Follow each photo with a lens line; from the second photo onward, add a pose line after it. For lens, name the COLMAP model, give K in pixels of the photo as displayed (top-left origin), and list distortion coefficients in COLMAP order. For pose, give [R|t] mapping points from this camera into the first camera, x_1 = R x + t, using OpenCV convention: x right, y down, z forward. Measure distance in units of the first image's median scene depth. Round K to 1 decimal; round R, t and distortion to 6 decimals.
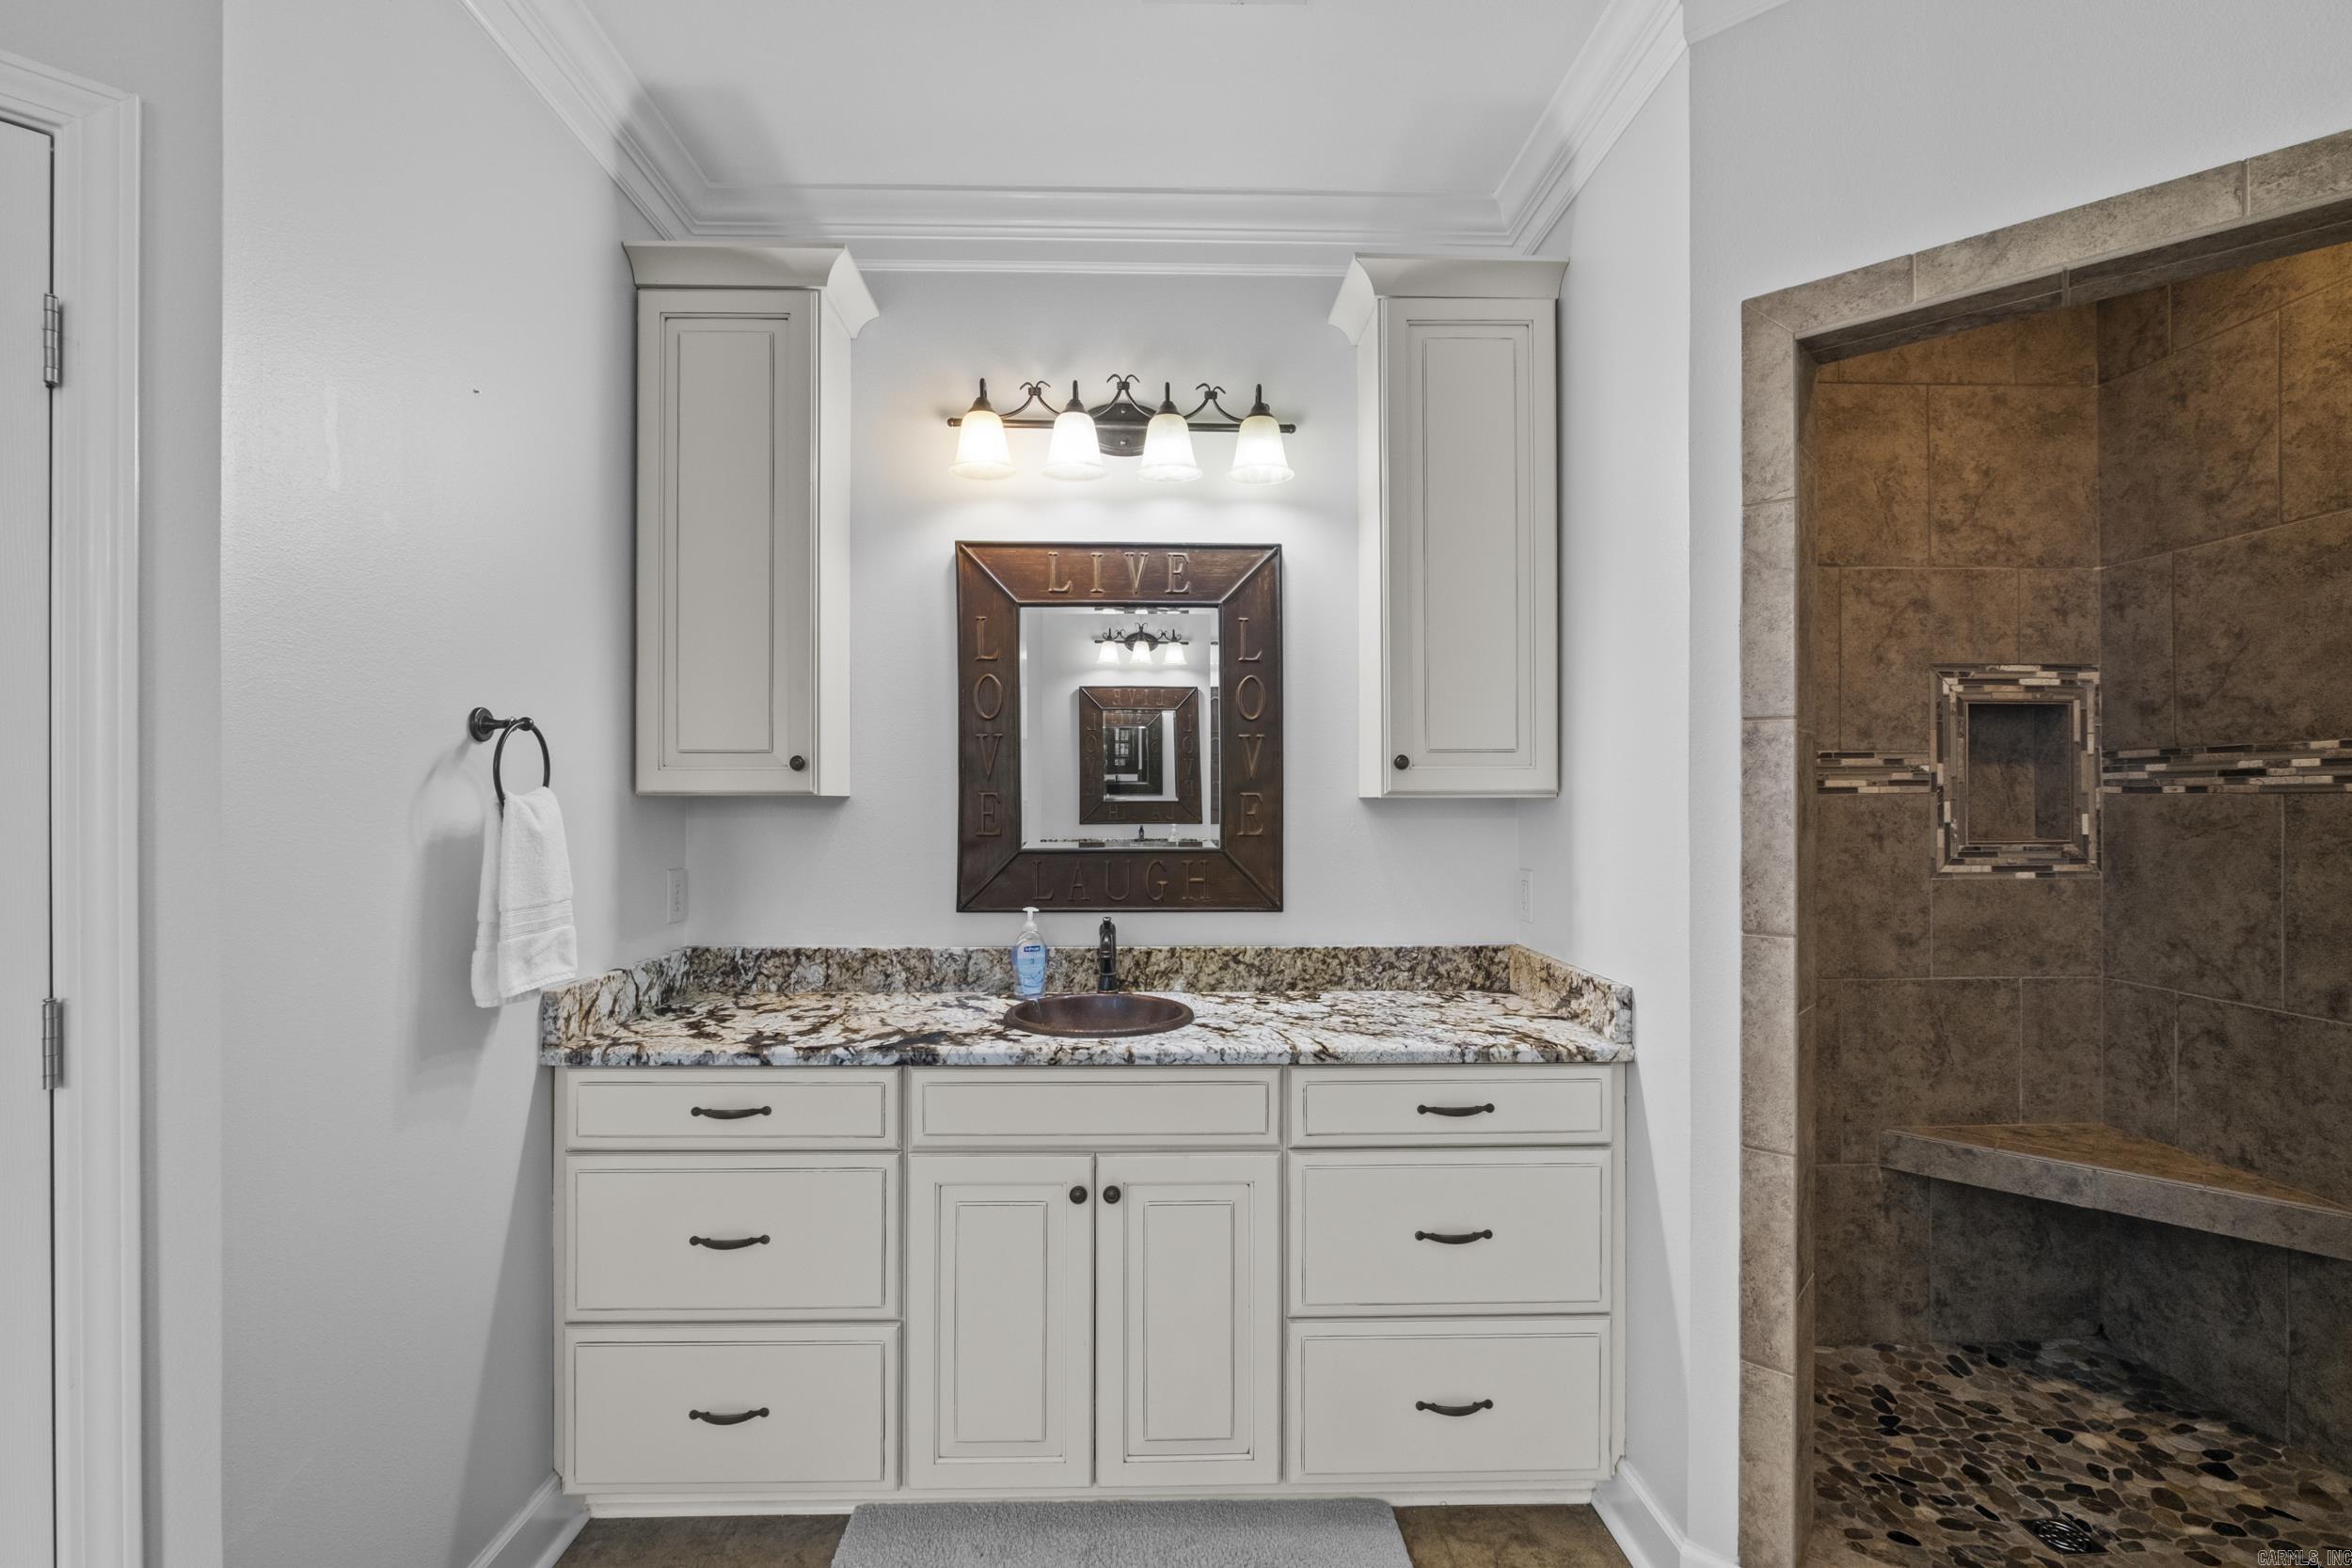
lens RADIAL K [[1025.0, 0, 1164.6], [0, 1025.0, 794.8], [0, 0, 1]] dist [-0.003974, -0.000165]
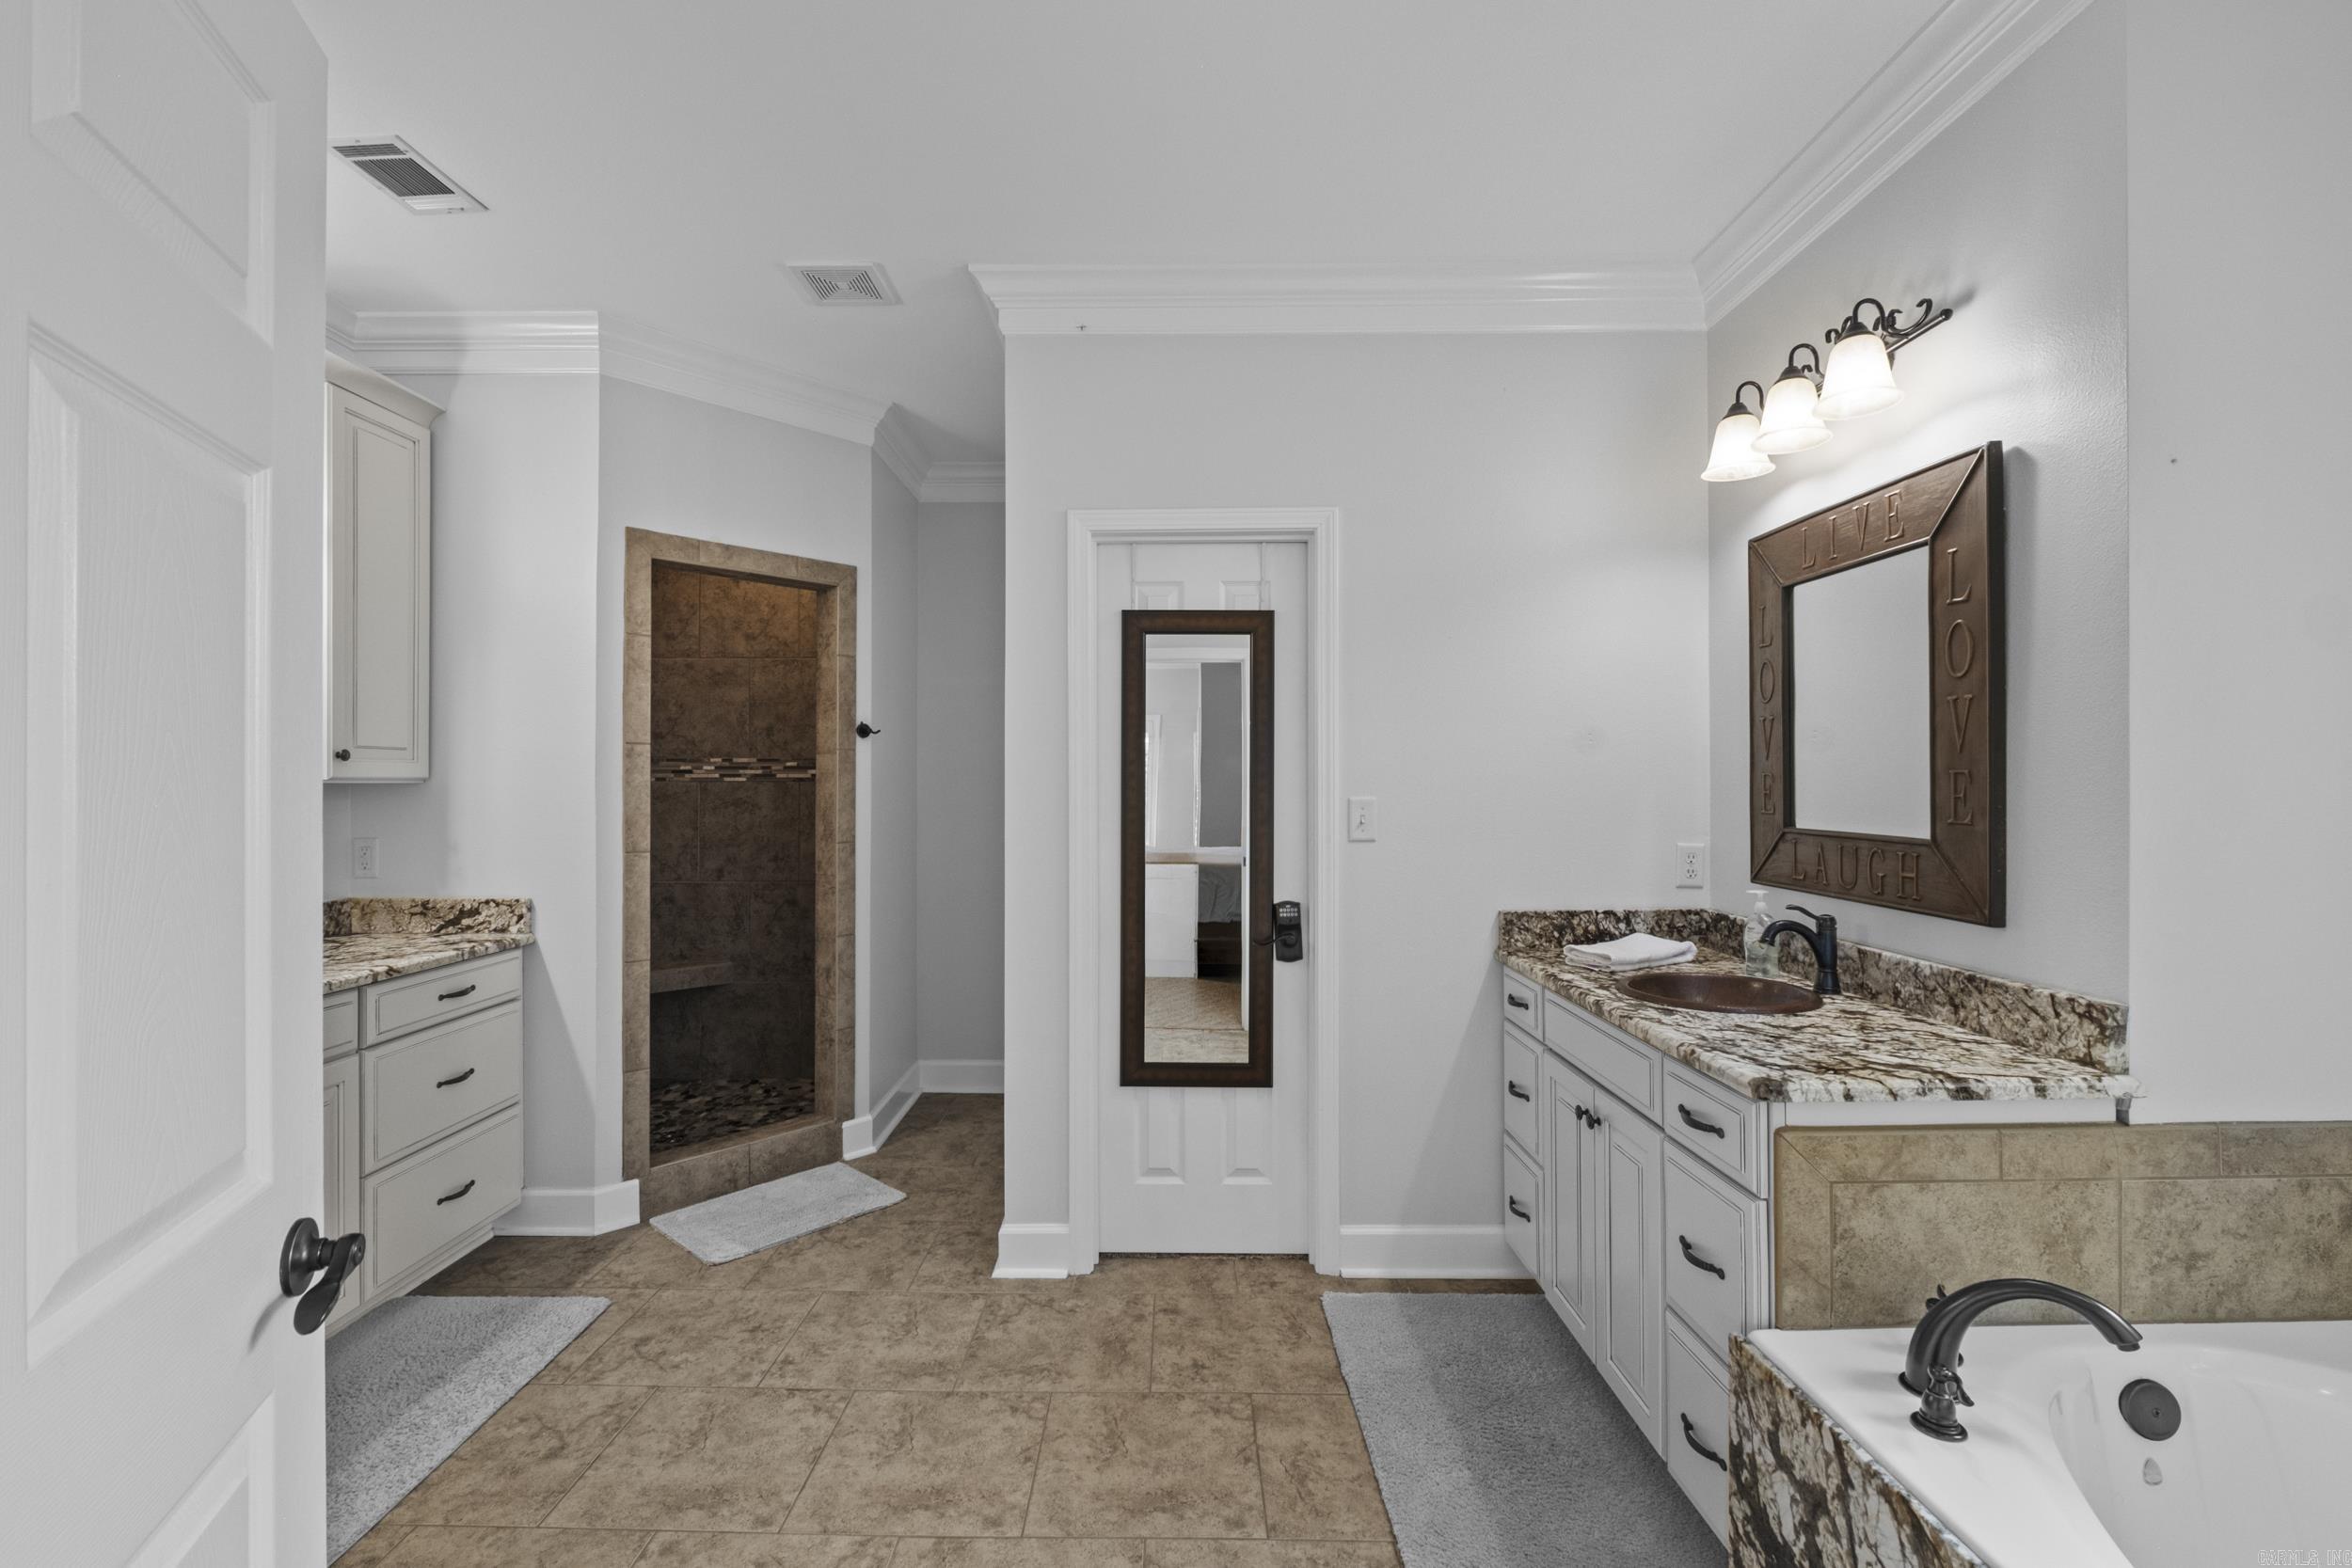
lens RADIAL K [[1025.0, 0, 1164.6], [0, 1025.0, 794.8], [0, 0, 1]] dist [-0.003974, -0.000165]
pose [[0.034086, -0.010572, 0.999363, -1.157274], [-0.005366, 0.999928, 0.010761, -0.002075], [-0.999404, -0.005729, 0.034027, -0.074232]]
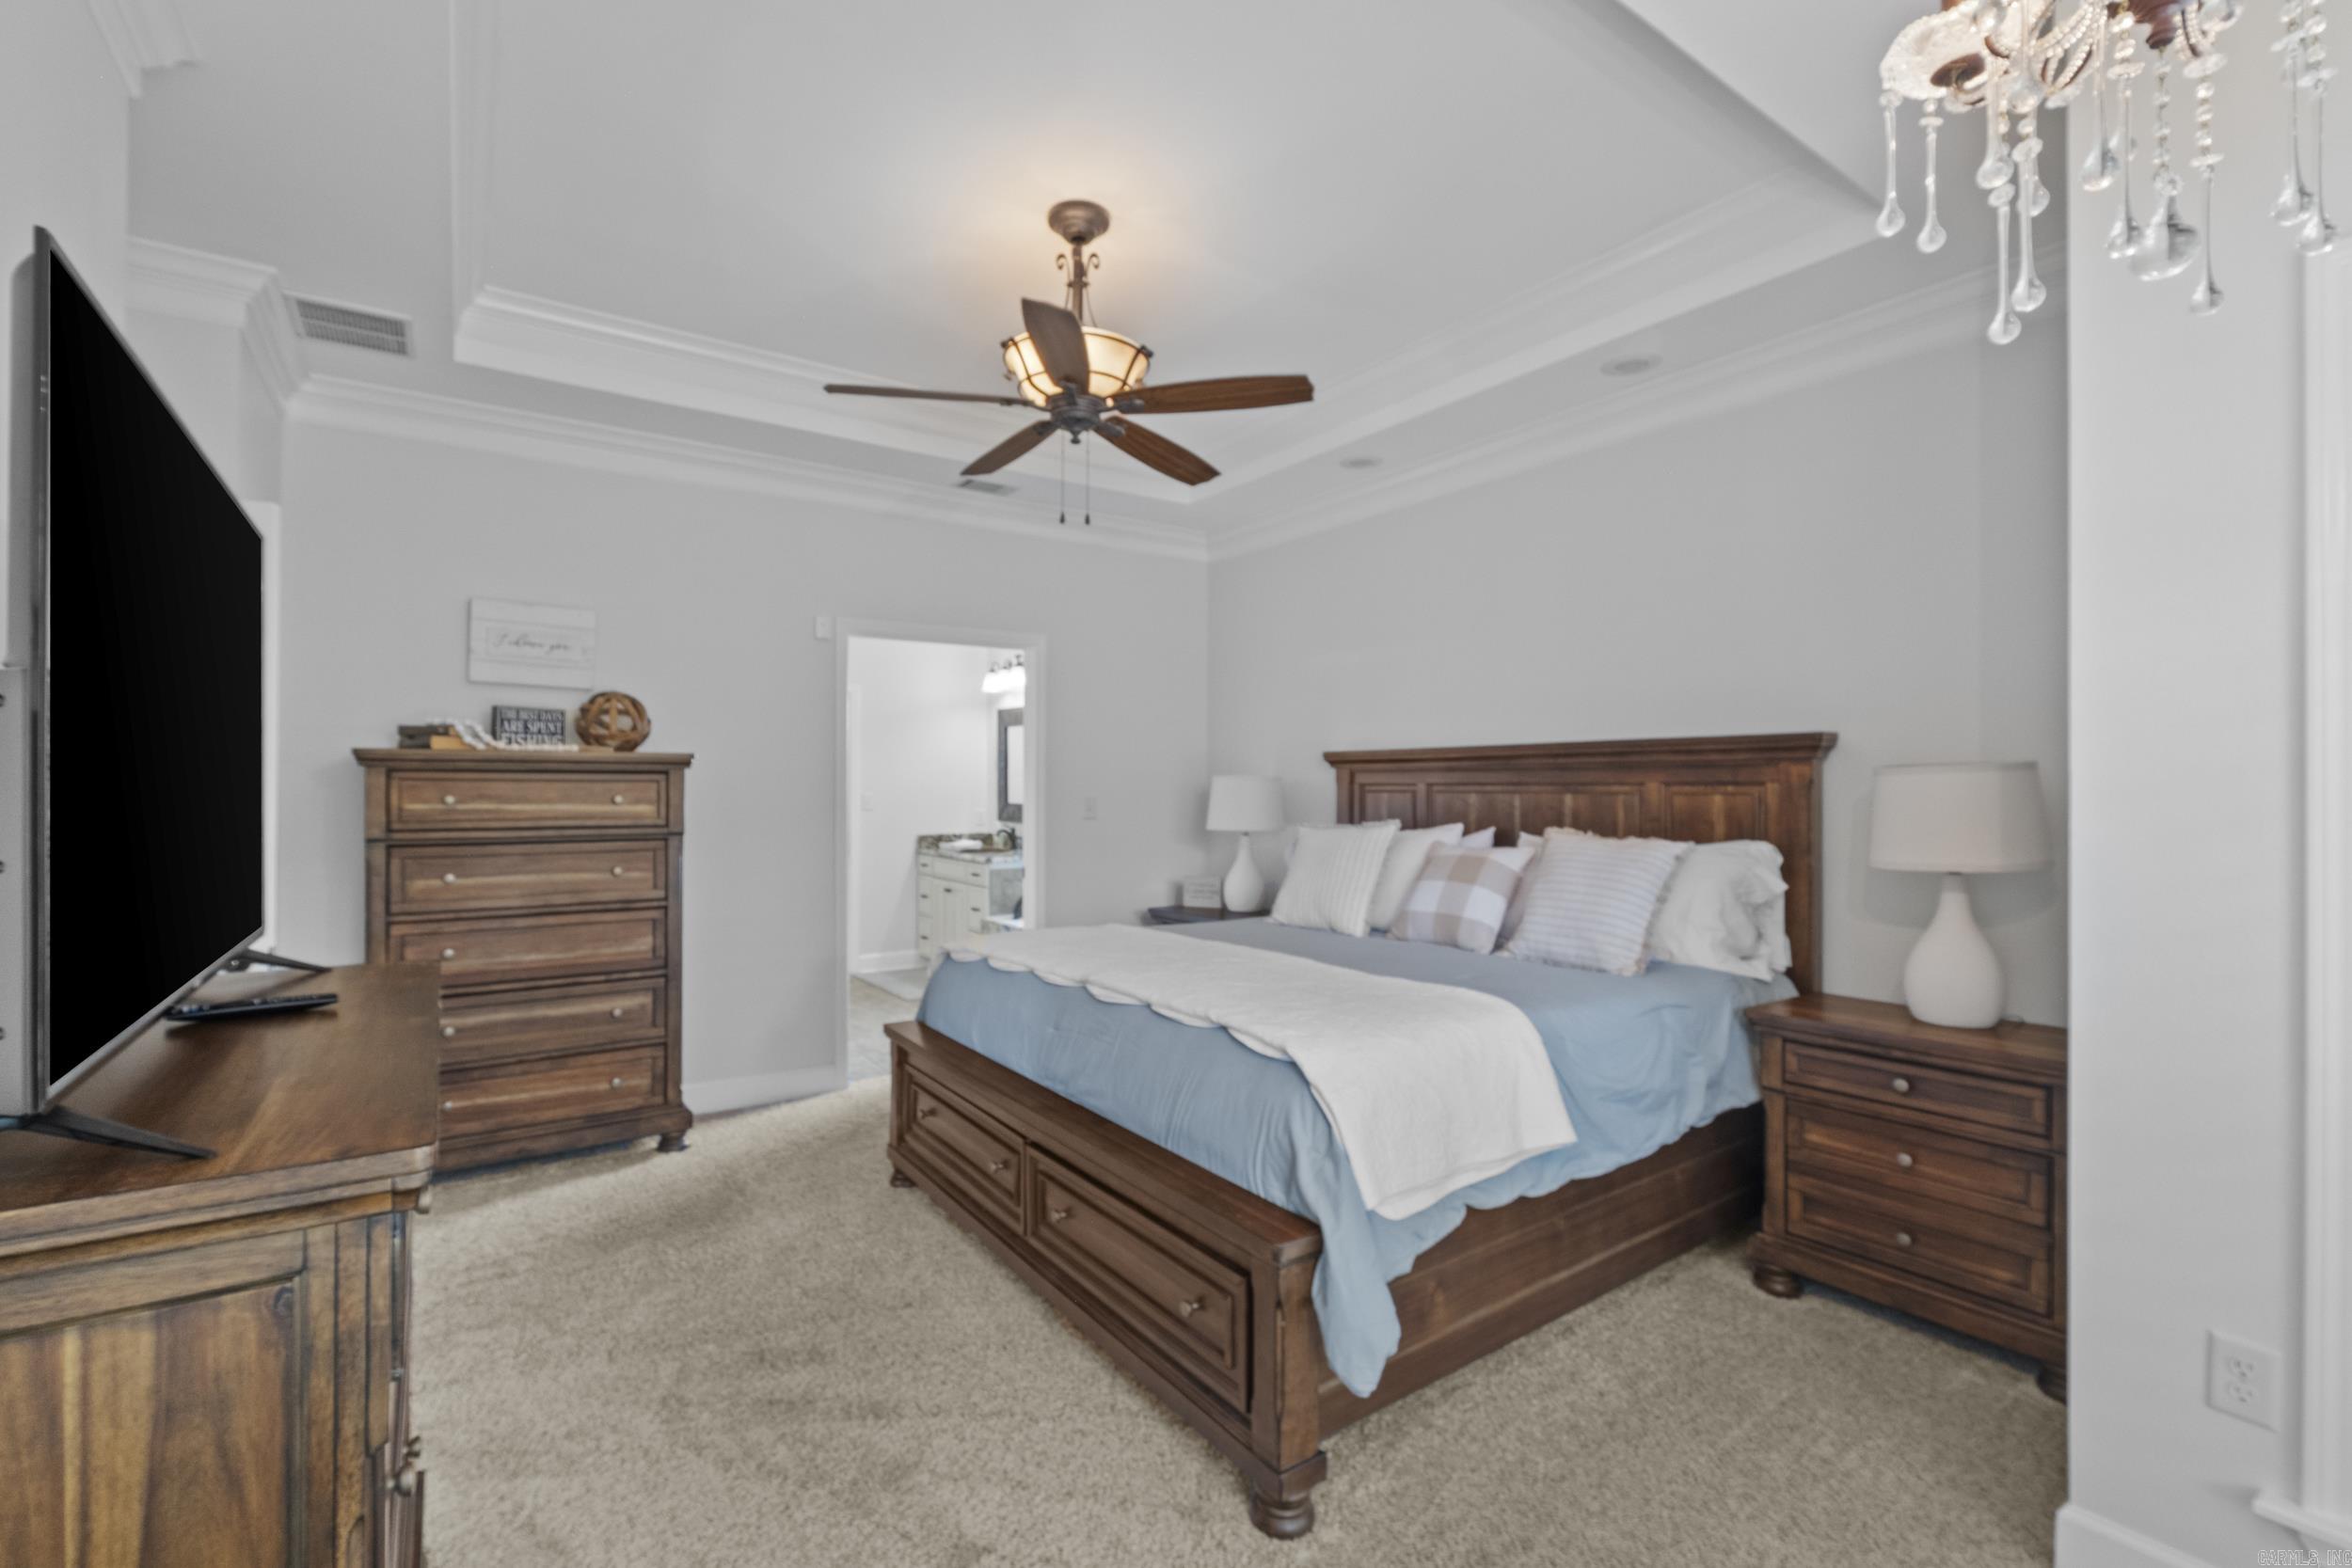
lens RADIAL K [[1020.6, 0, 1176.0], [0, 1020.6, 784.0], [0, 0, 1]] dist [-0.000999, -0.000110]
pose [[-0.553337, 0.003409, 0.832950, -5.085972], [-0.004959, 0.999960, -0.007387, -0.001397], [-0.832942, -0.008218, -0.553299, 1.450631]]
